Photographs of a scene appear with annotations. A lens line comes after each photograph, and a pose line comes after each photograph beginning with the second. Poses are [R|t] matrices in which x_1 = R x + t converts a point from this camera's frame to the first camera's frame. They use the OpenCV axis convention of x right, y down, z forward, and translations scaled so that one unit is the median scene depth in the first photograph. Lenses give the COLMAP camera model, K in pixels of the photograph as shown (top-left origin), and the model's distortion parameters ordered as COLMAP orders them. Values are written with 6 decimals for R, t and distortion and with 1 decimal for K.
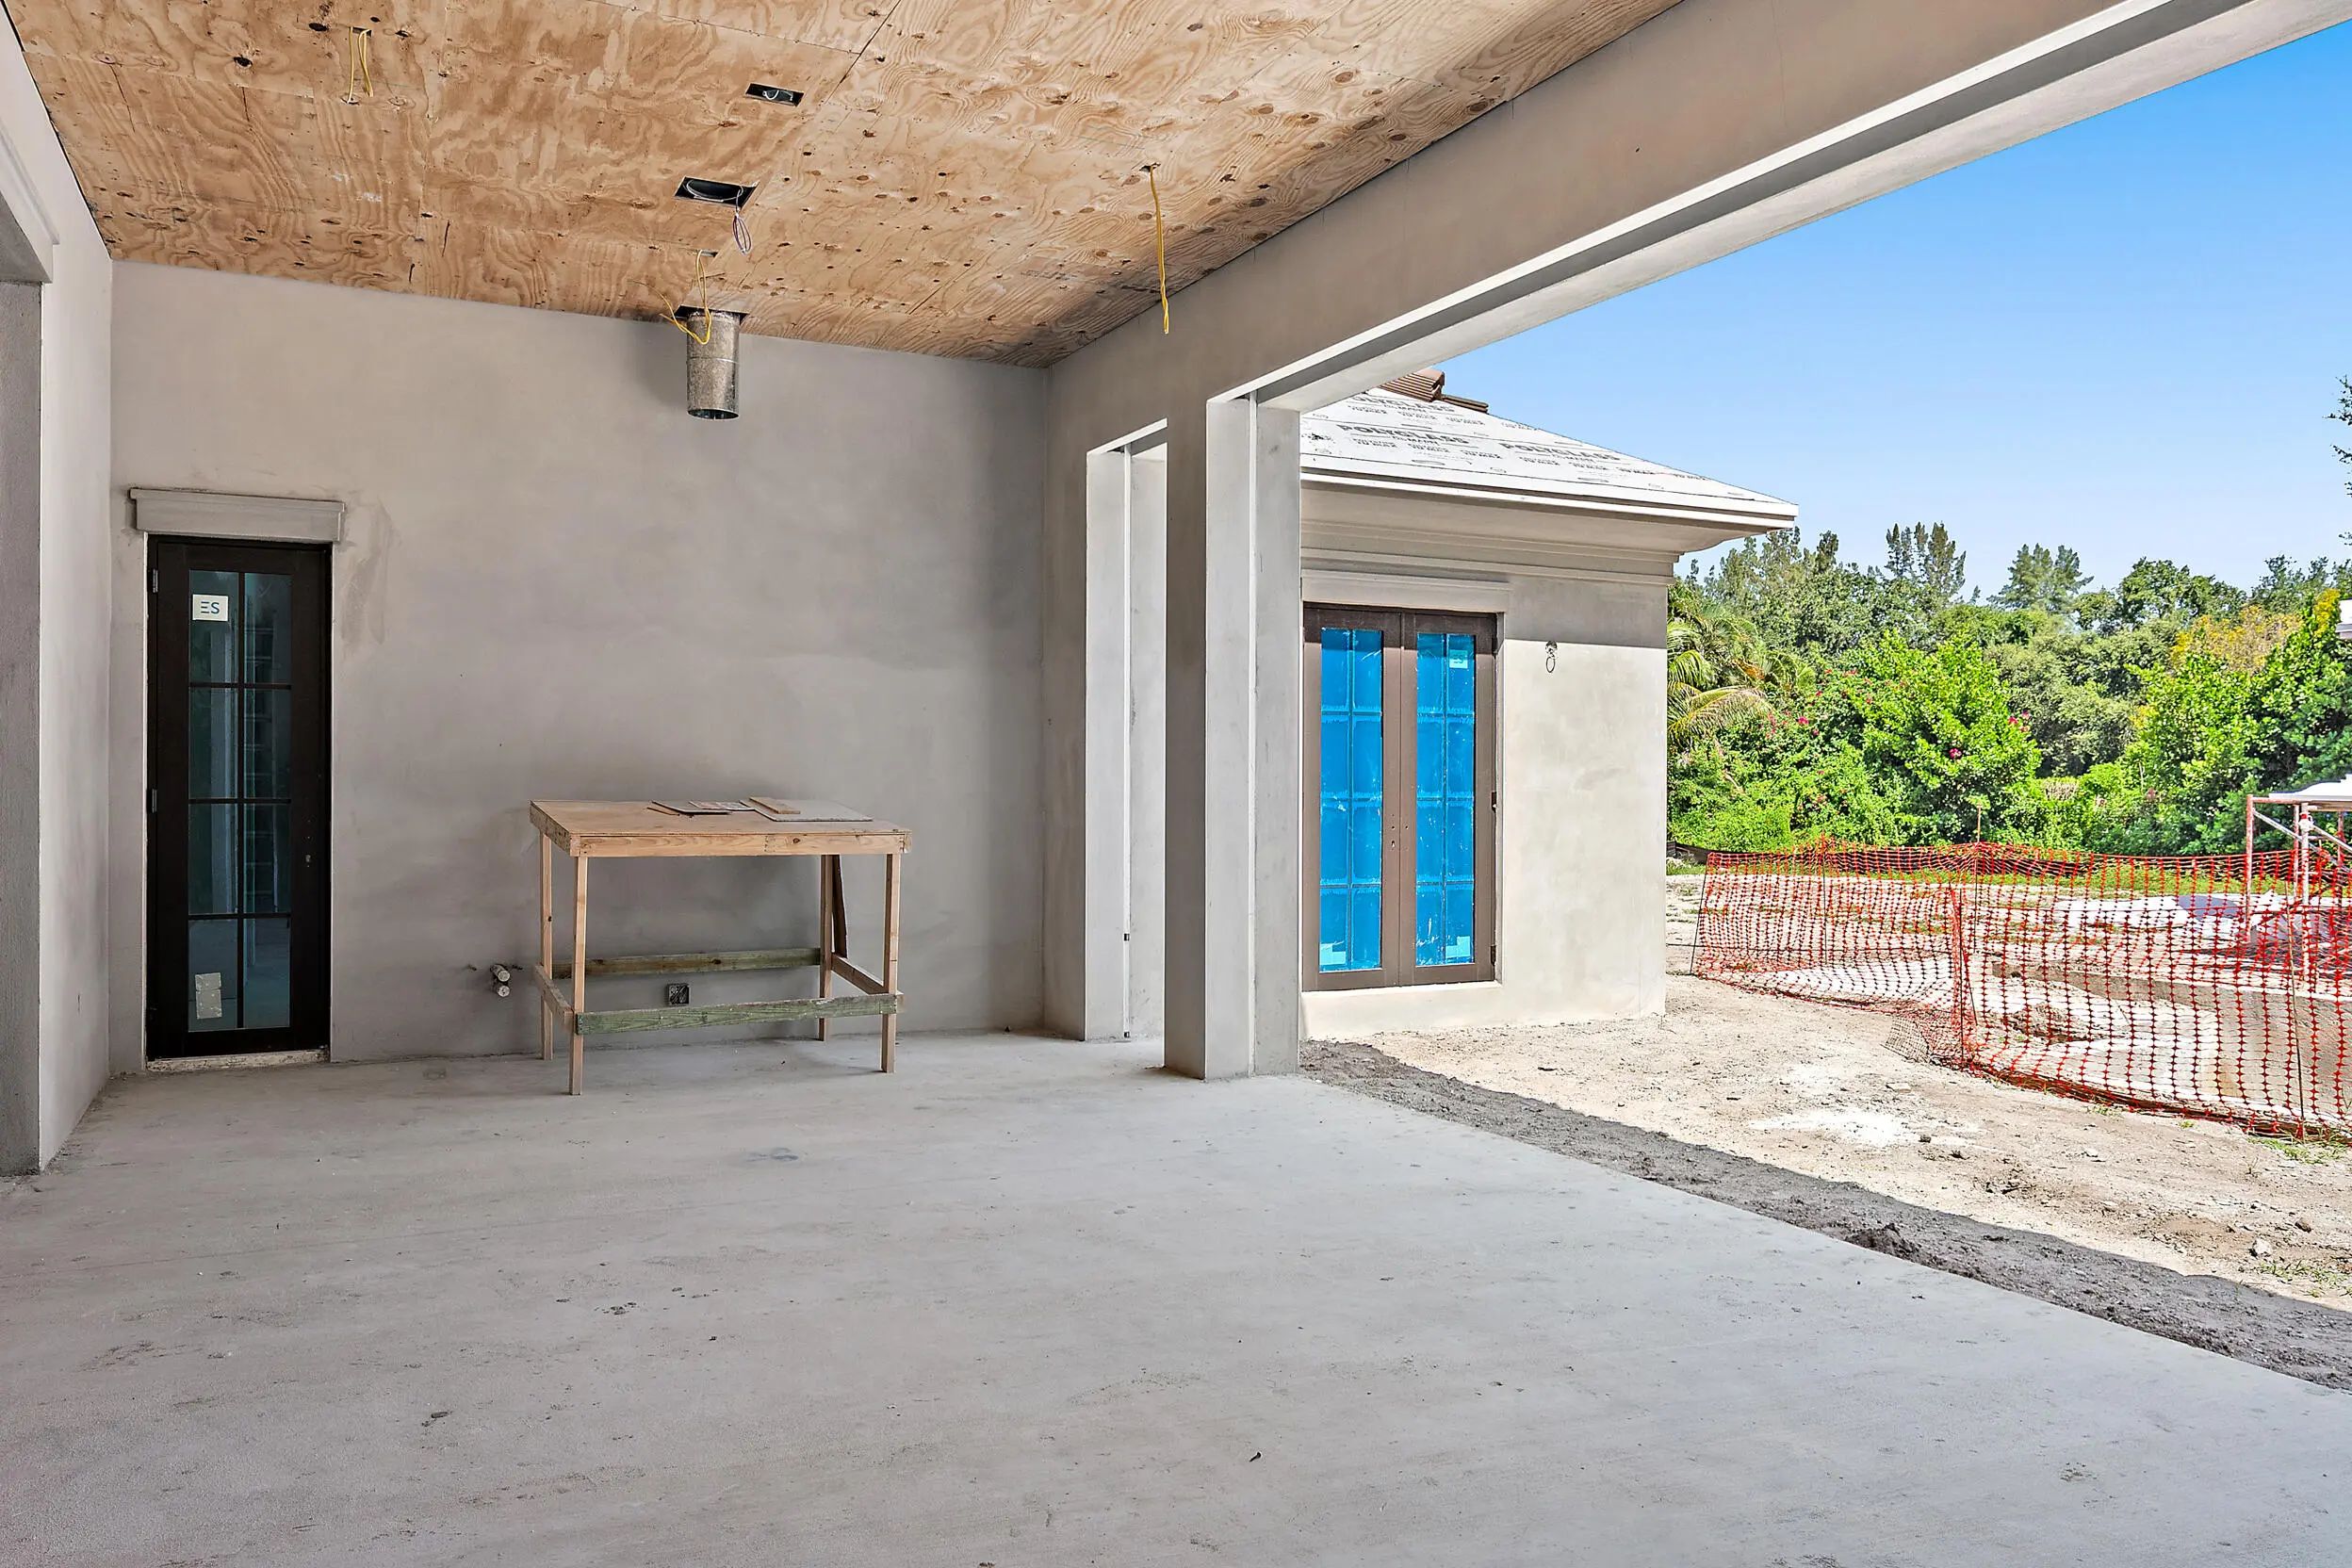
lens RADIAL K [[1673.5, 0, 1176.0], [0, 1673.5, 784.0], [0, 0, 1]] dist [0.000956, -0.000042]
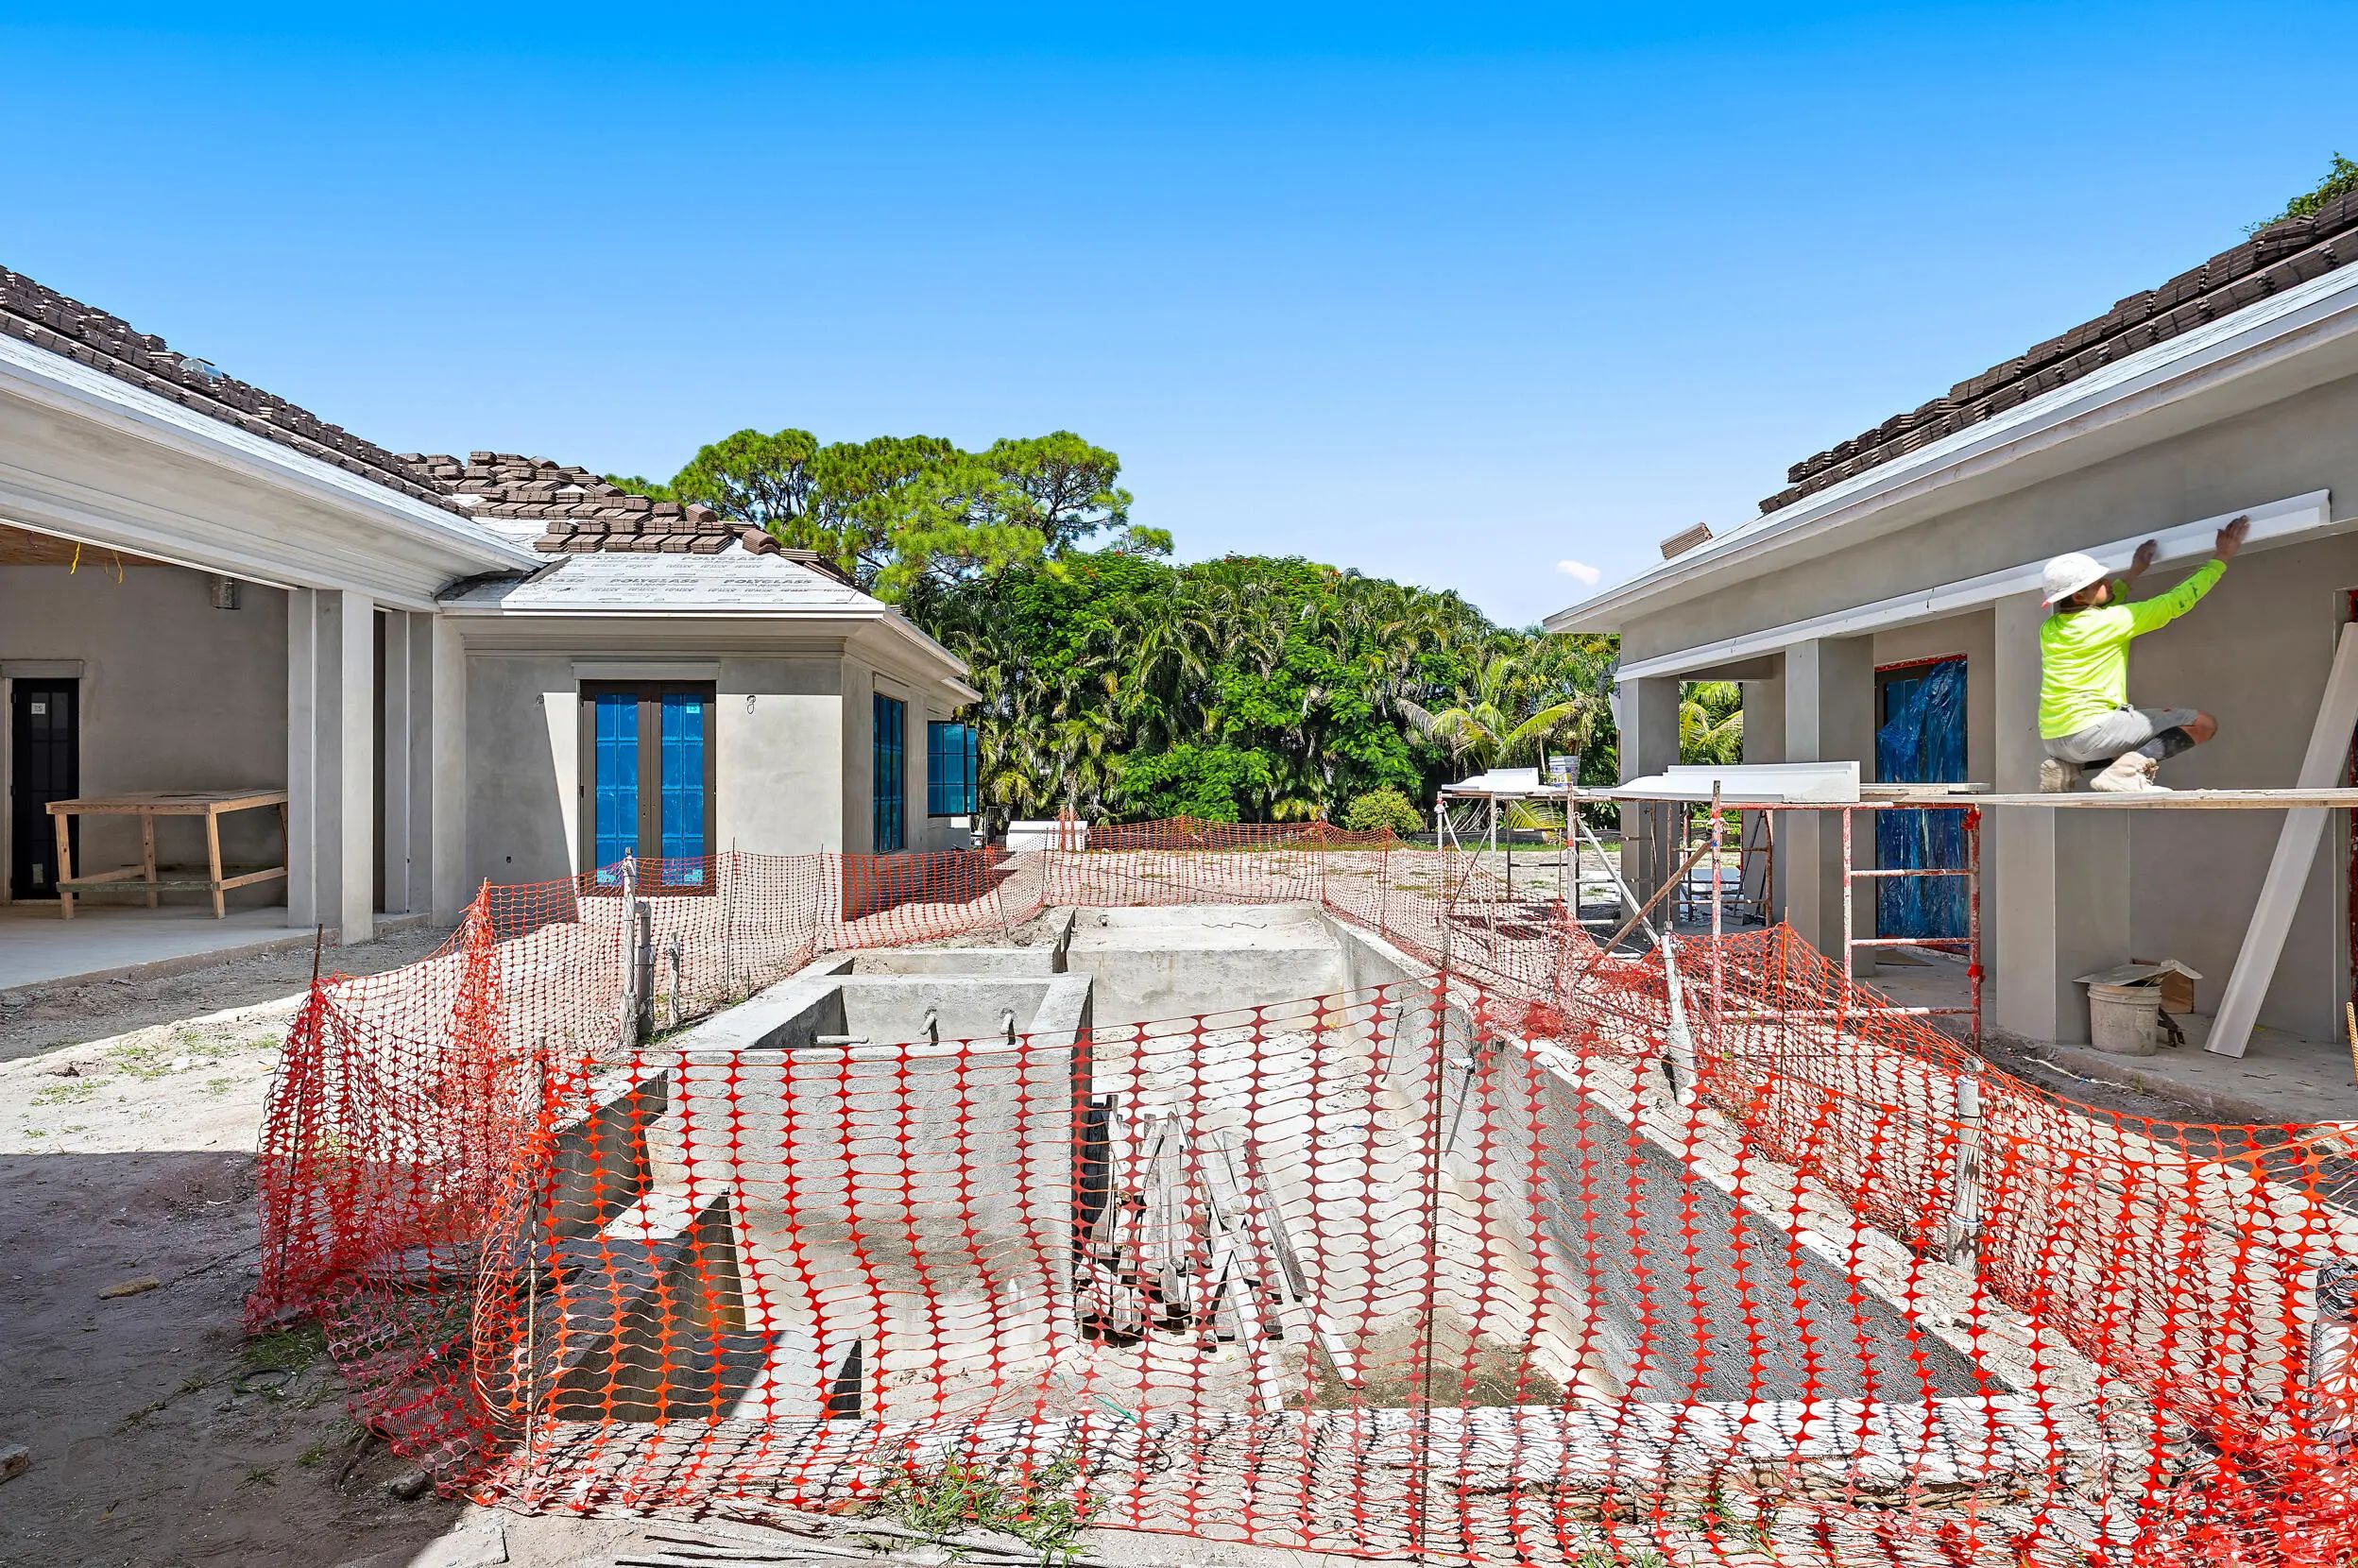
lens RADIAL K [[1168.8, 0, 1179.0], [0, 1168.8, 784.0], [0, 0, 1]] dist [-0.002273, -0.000408]
pose [[0.911830, -0.002677, -0.410559, 1.554191], [0.003666, 0.999992, 0.001620, 0.004776], [0.410552, -0.002982, 0.911832, 0.156349]]
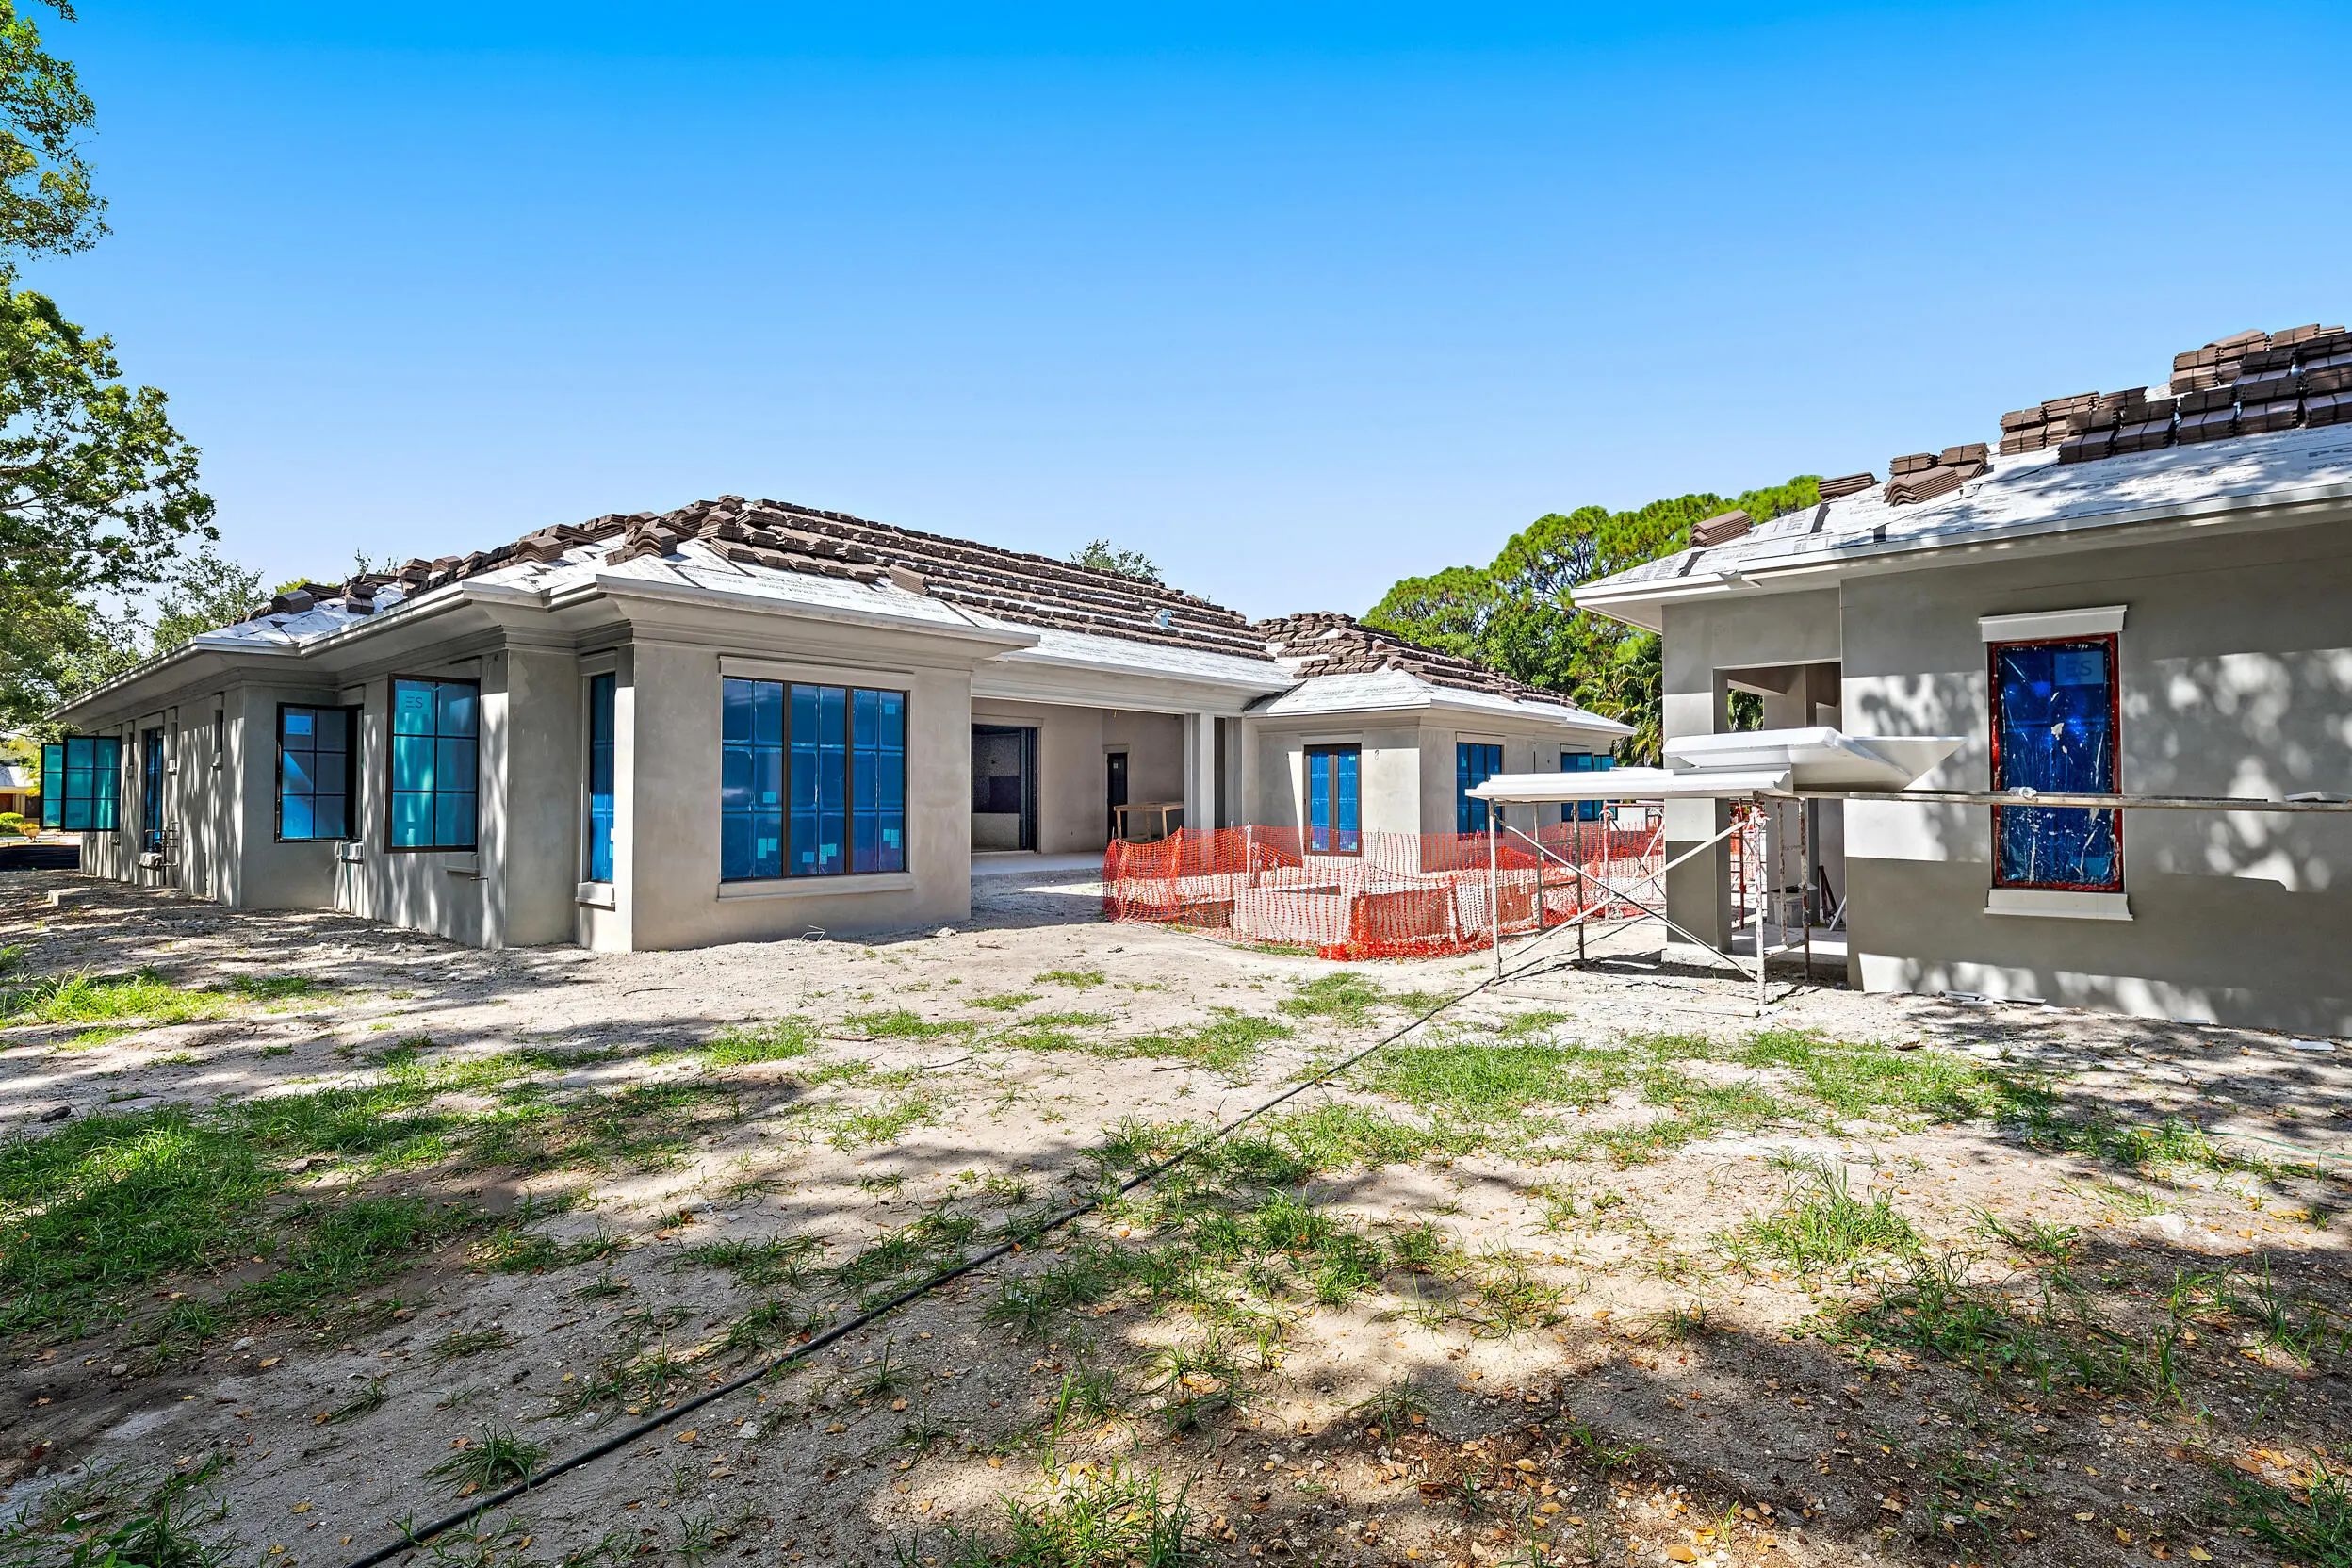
lens RADIAL K [[1165.9, 0, 1176.0], [0, 1165.9, 784.0], [0, 0, 1]] dist [-0.002273, -0.000408]
pose [[0.368883, -0.017447, -0.929312, 3.003040], [0.006100, 0.999848, -0.016350, 0.017103], [0.929456, 0.000362, 0.368933, -0.220420]]
